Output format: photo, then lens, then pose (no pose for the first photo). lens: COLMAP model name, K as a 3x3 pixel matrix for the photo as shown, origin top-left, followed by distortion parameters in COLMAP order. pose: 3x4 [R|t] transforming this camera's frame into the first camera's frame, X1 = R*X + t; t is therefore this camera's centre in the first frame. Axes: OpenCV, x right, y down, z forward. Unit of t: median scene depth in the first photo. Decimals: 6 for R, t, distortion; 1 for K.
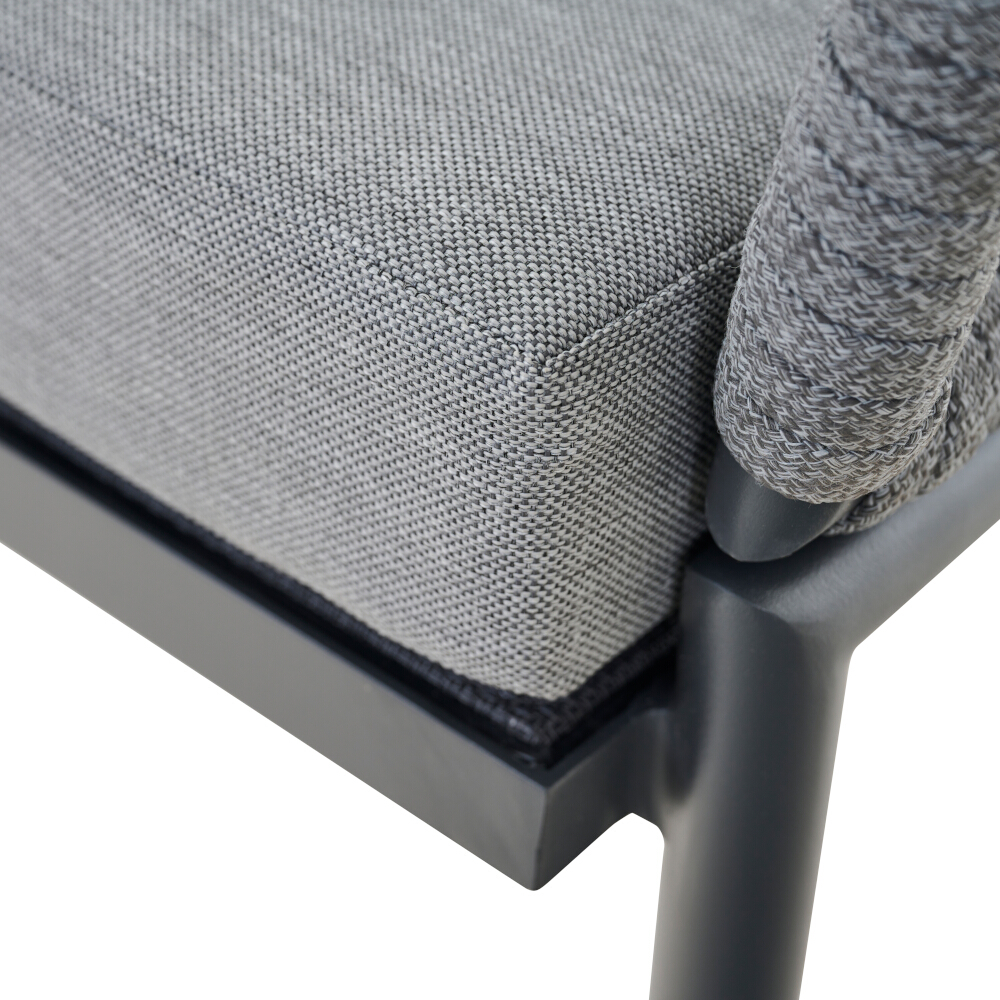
lens RADIAL K [[2649.3, 0, 500.3], [0, 2649.3, 499.8], [0, 0, 1]] dist [0.082411, 0.000000]
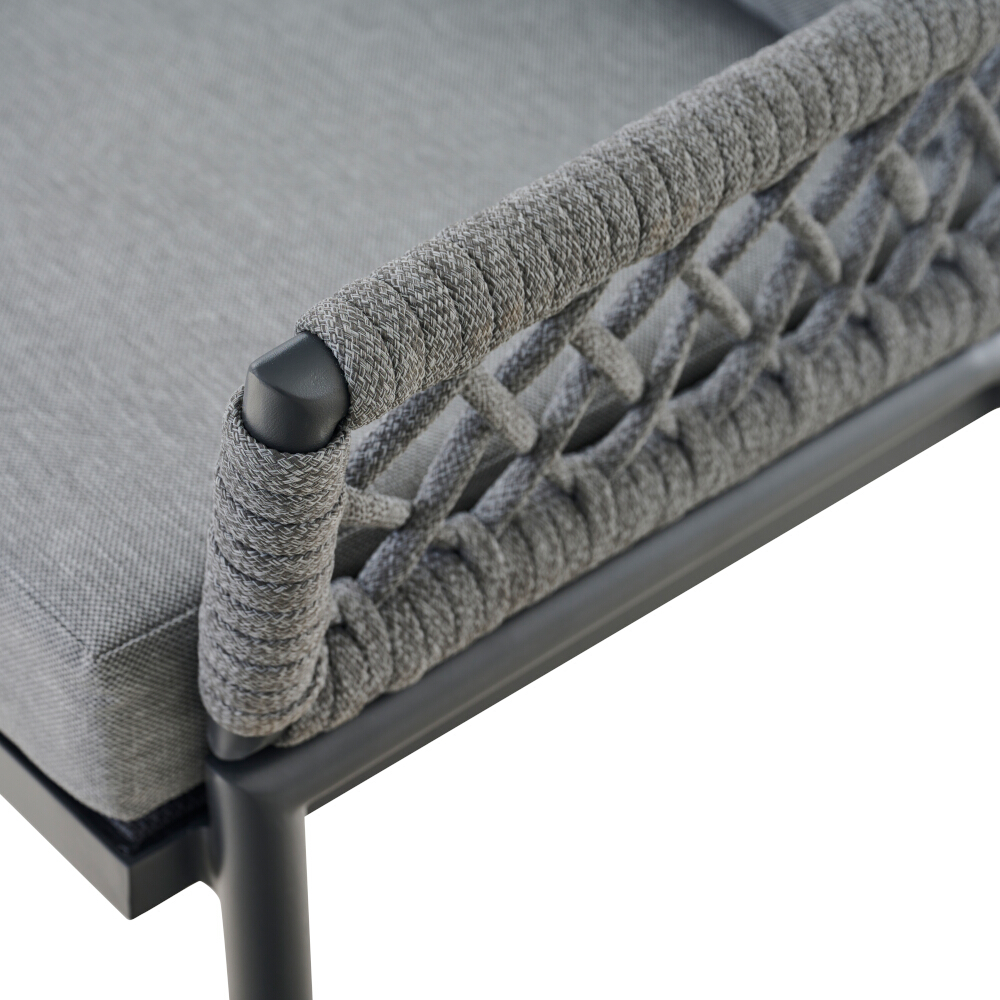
lens RADIAL K [[2649.3, 0, 499.7], [0, 2649.3, 500.3], [0, 0, 1]] dist [0.082411, 0.000000]
pose [[0.990047, 0.073588, -0.119962, 0.529075], [-0.070940, 0.997136, 0.026199, -0.236331], [0.121547, -0.017428, 0.992433, -0.890994]]
